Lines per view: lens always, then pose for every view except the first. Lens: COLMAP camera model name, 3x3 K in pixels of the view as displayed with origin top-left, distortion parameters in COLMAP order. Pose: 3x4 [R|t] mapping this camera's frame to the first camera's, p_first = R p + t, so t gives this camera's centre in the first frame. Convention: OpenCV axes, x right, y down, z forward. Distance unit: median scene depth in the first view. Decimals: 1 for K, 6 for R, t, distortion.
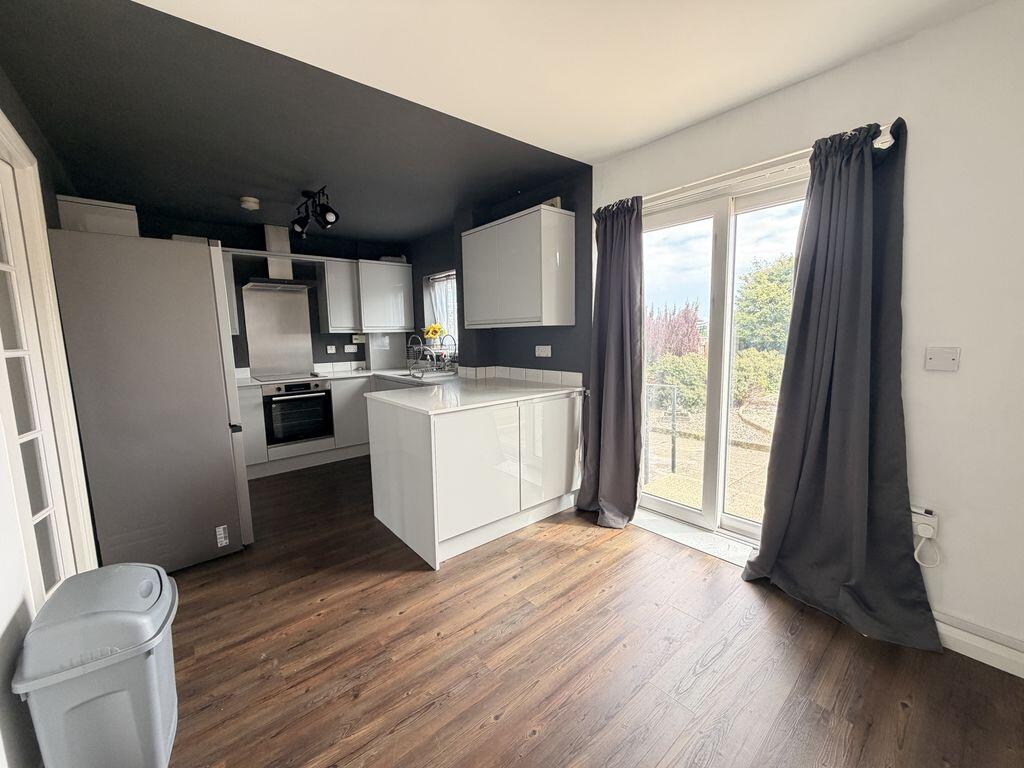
lens RADIAL K [[407.0, 0, 510.3], [0, 407.0, 383.4], [0, 0, 1]] dist [0.000877, -0.000075]
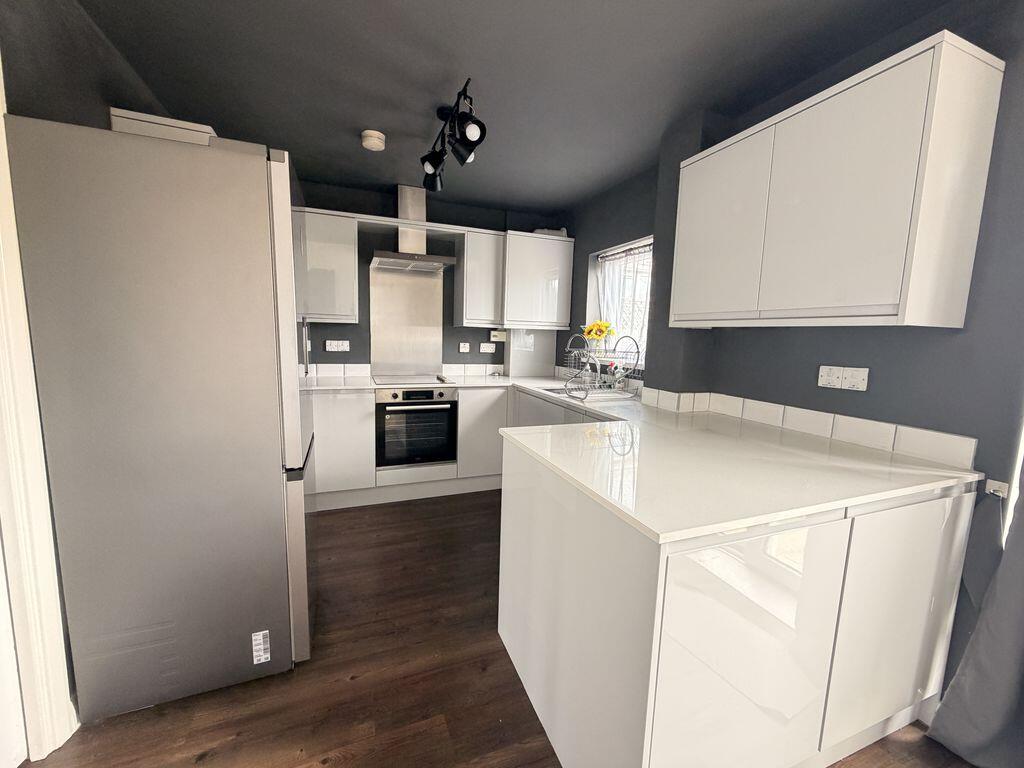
lens RADIAL K [[407.0, 0, 510.3], [0, 407.0, 383.4], [0, 0, 1]] dist [0.000877, -0.000075]
pose [[0.946808, 0.085184, -0.310321, -0.122253], [-0.086563, 0.996203, 0.009352, -0.033943], [0.309939, 0.018008, 0.950586, 0.324584]]
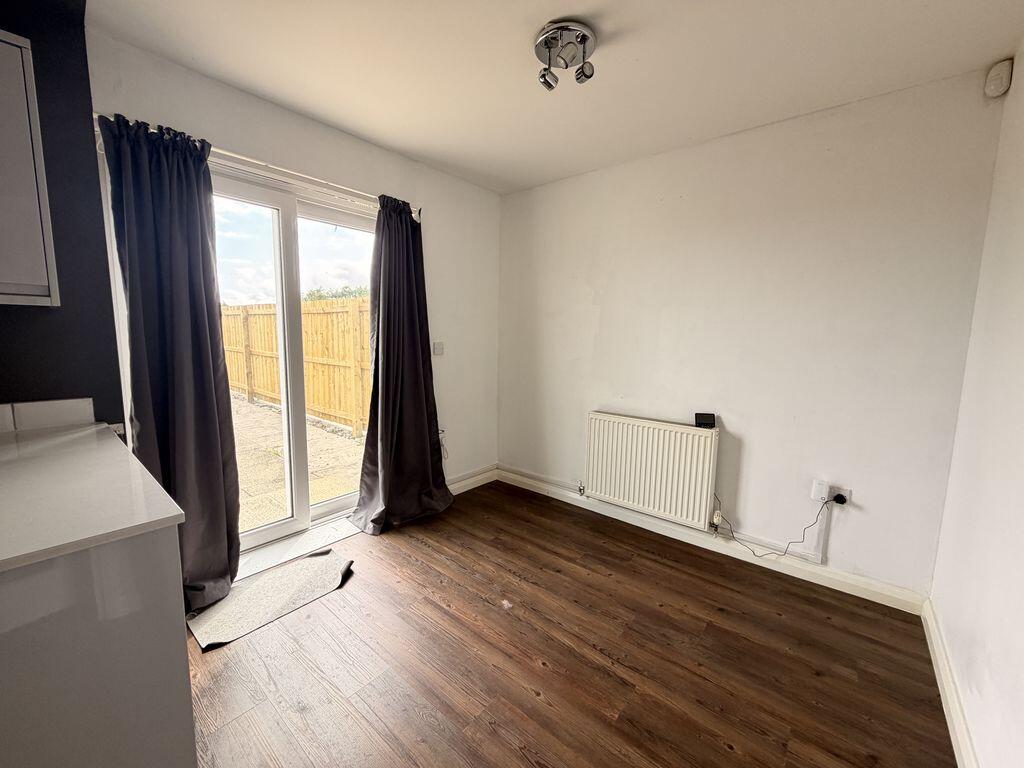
lens RADIAL K [[407.0, 0, 510.3], [0, 407.0, 383.4], [0, 0, 1]] dist [0.000877, -0.000075]
pose [[-0.175541, -0.102666, 0.979104, -0.335681], [0.108171, 0.986514, 0.122837, -0.037944], [-0.978511, 0.127474, -0.162068, 0.394058]]
